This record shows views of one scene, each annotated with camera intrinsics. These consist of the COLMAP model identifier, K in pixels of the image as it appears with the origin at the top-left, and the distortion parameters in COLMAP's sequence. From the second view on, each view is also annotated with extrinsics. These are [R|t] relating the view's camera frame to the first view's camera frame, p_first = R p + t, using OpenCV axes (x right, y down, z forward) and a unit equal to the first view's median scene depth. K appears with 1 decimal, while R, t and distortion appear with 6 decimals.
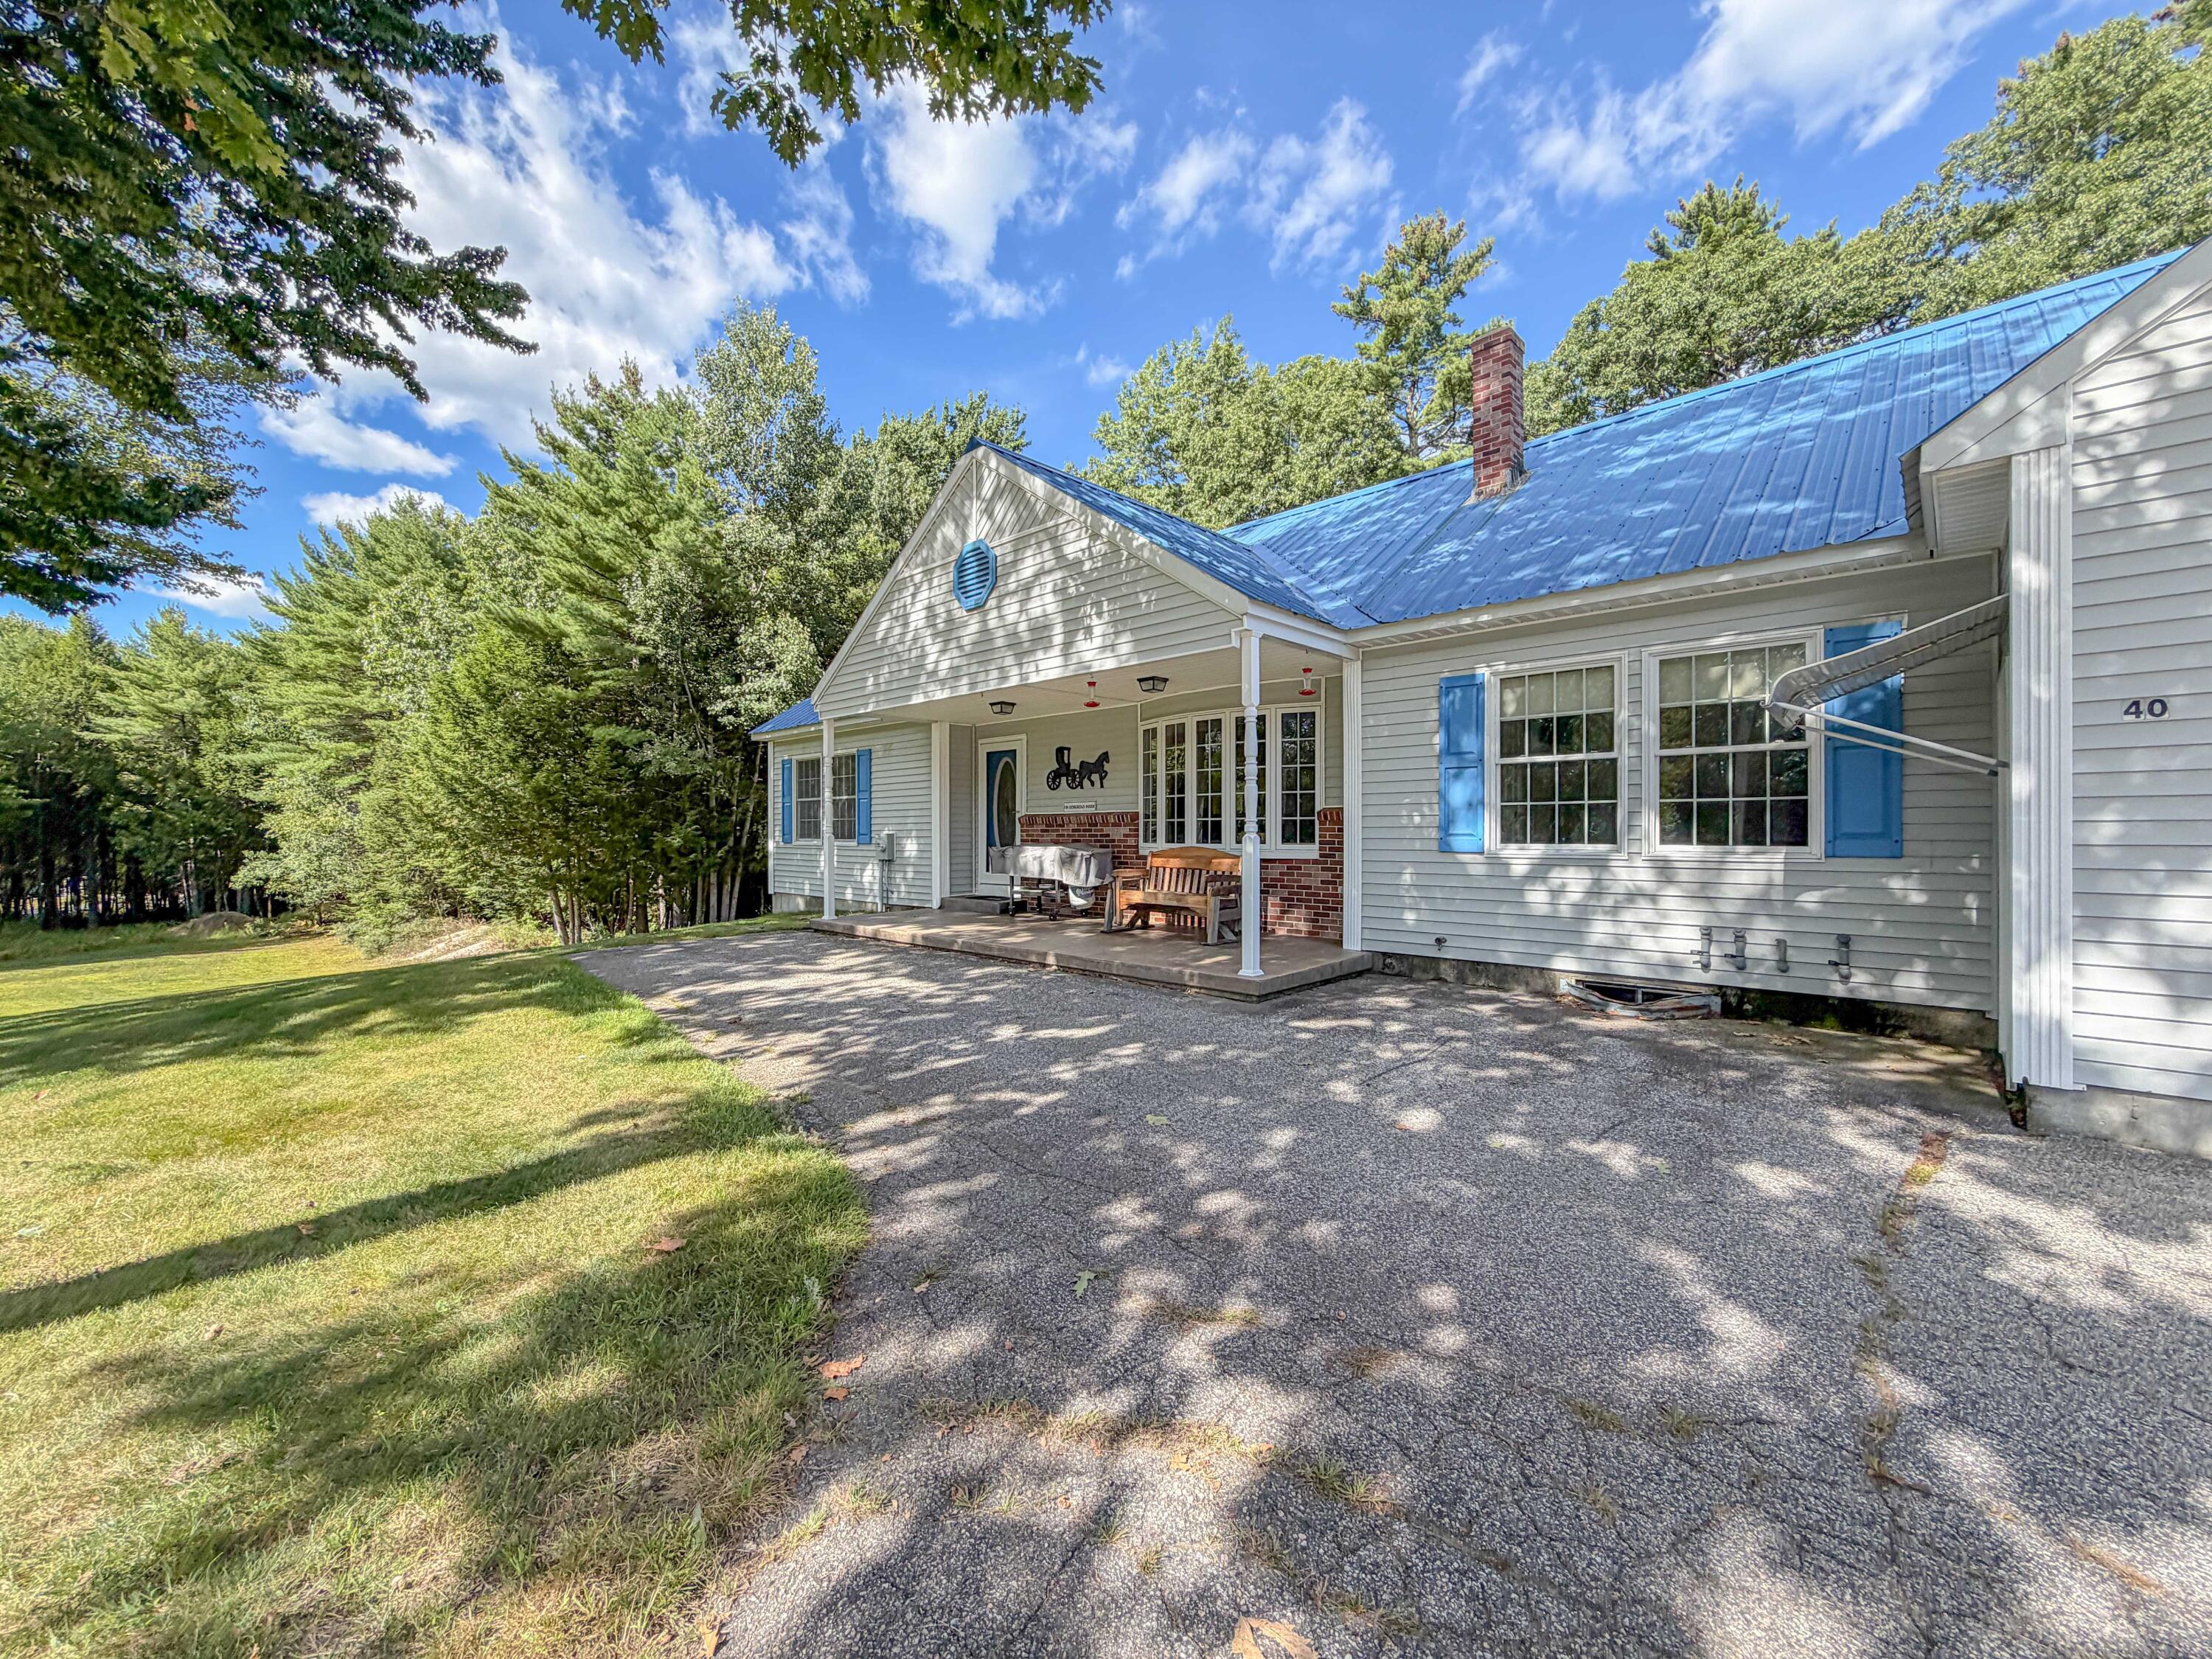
lens RADIAL K [[896.6, 0, 1106.0], [0, 896.6, 829.5], [0, 0, 1]] dist [0.000767, -0.000110]
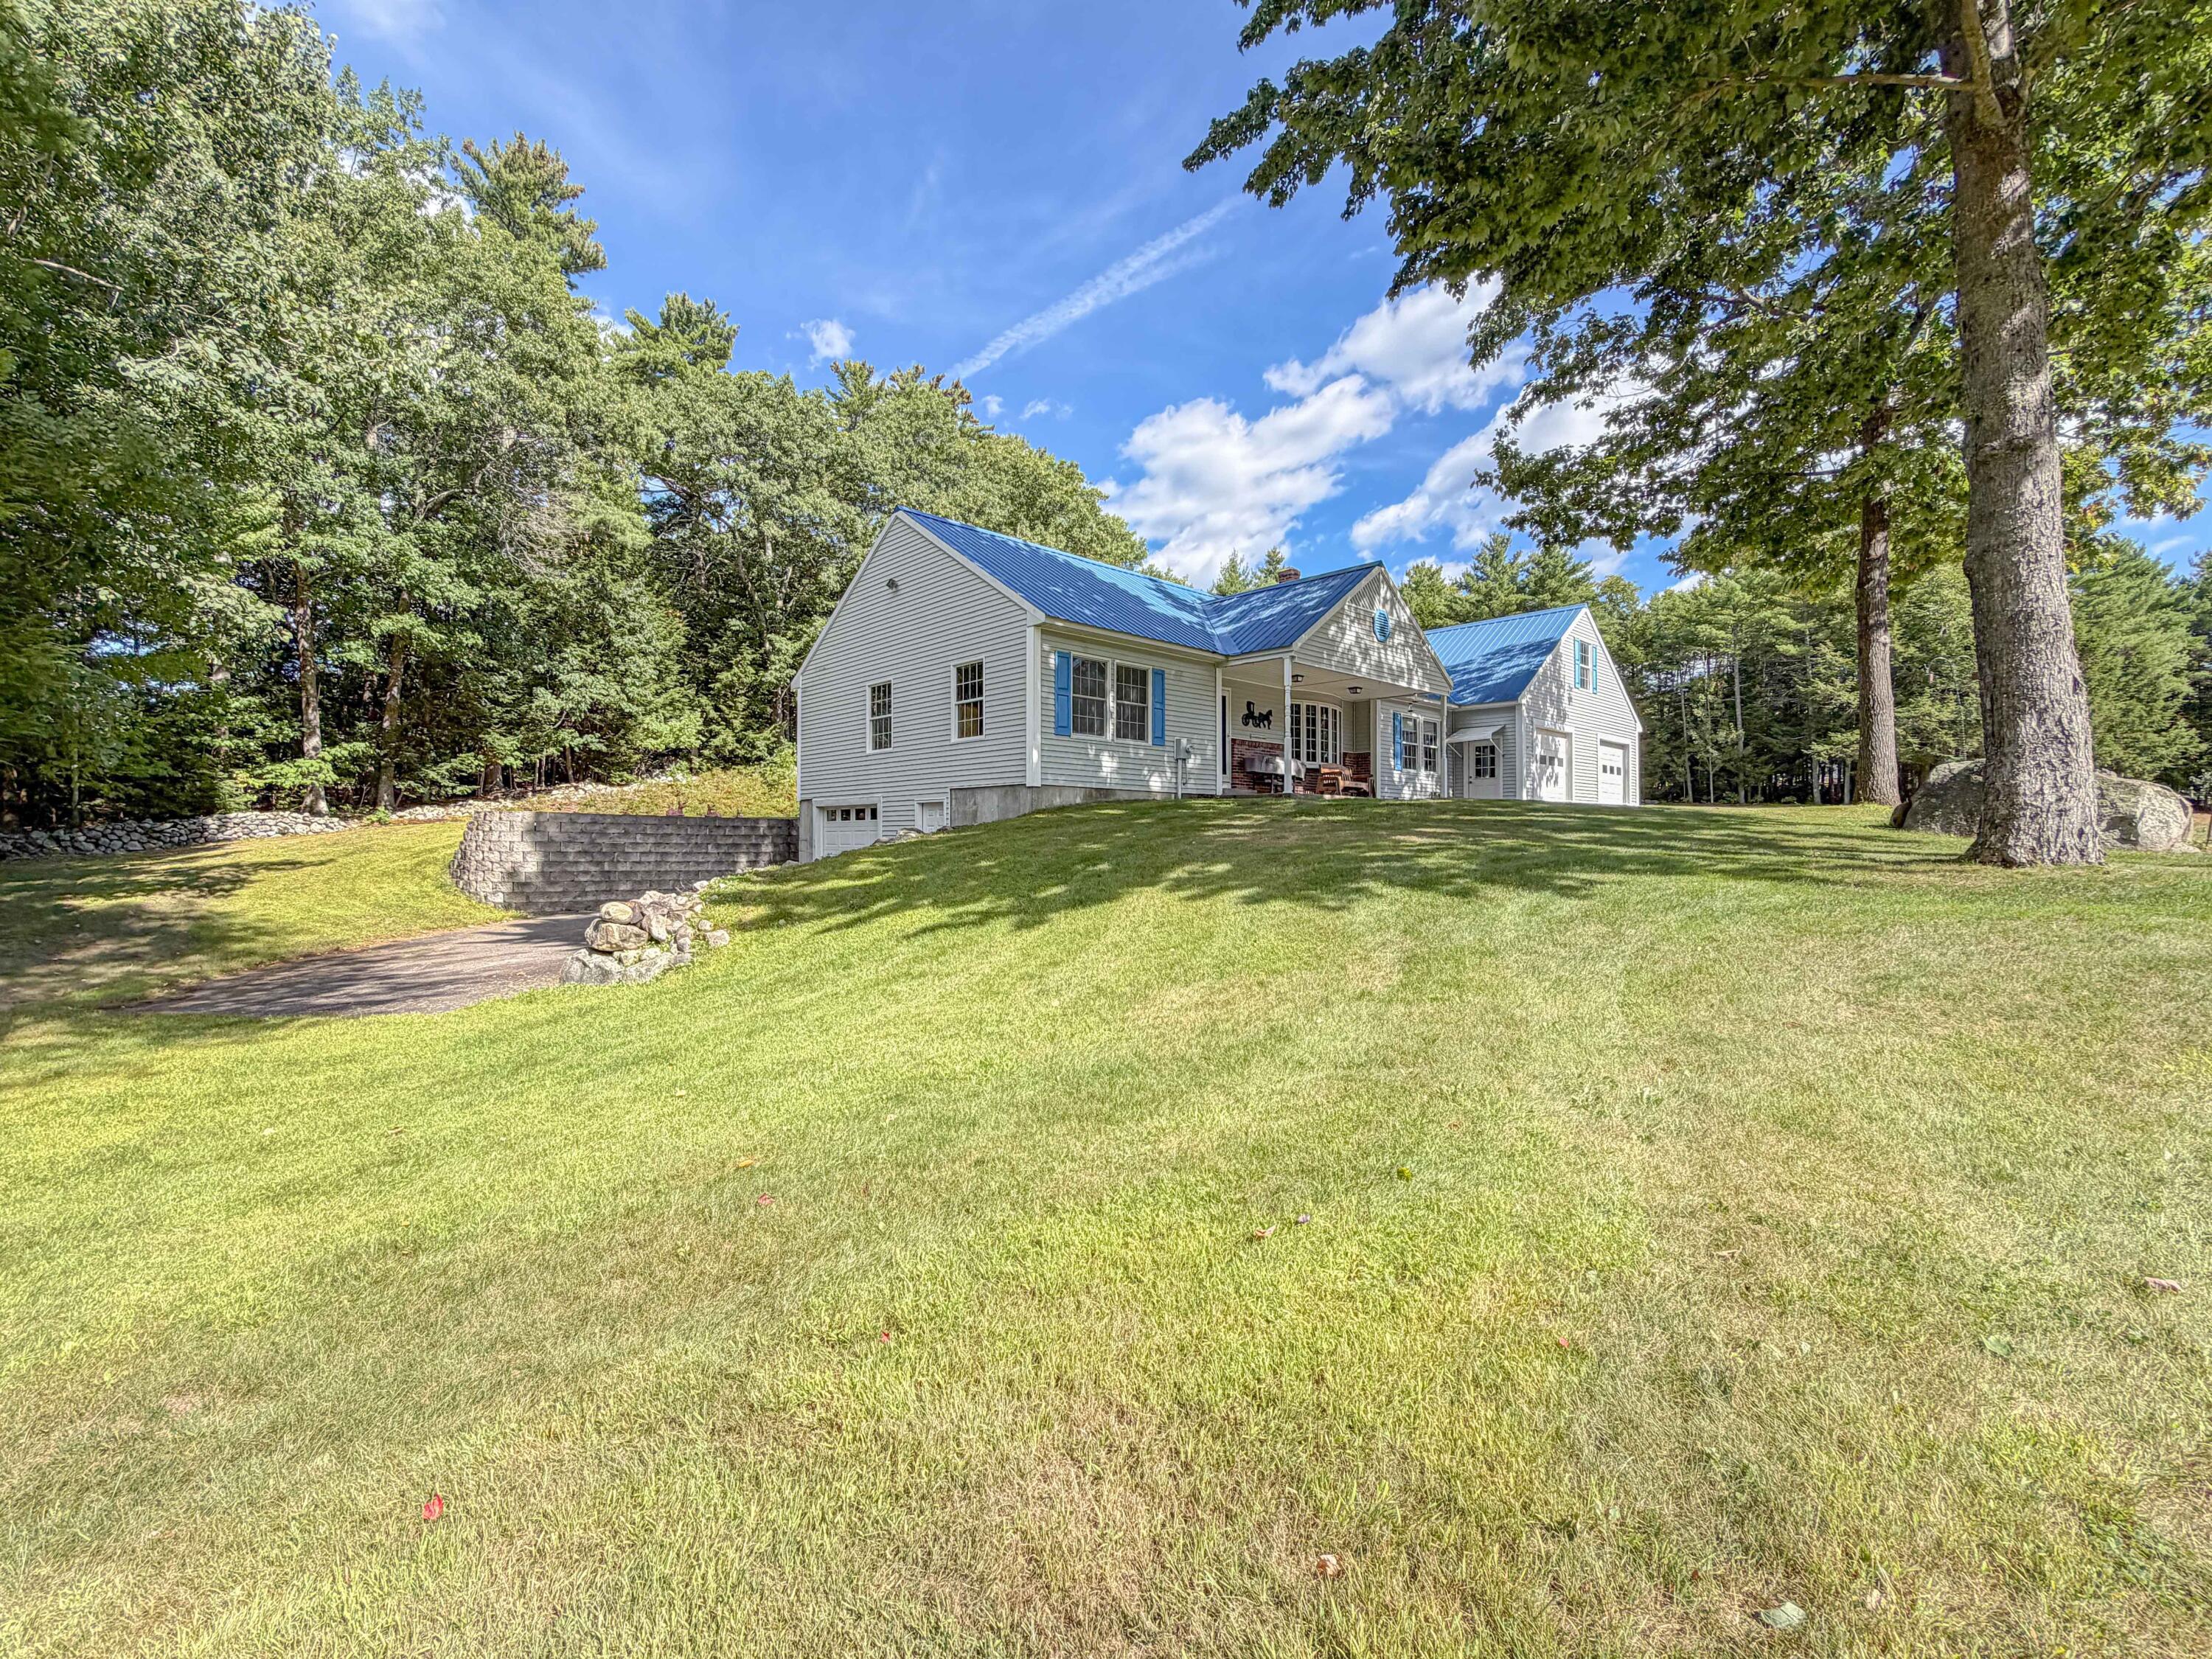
lens RADIAL K [[896.6, 0, 1106.0], [0, 896.6, 829.5], [0, 0, 1]] dist [0.000767, -0.000110]
pose [[0.022010, 0.014668, 0.999650, -1.958829], [0.009627, 0.999843, -0.014883, 0.196511], [-0.999711, 0.009951, 0.021866, 1.348392]]
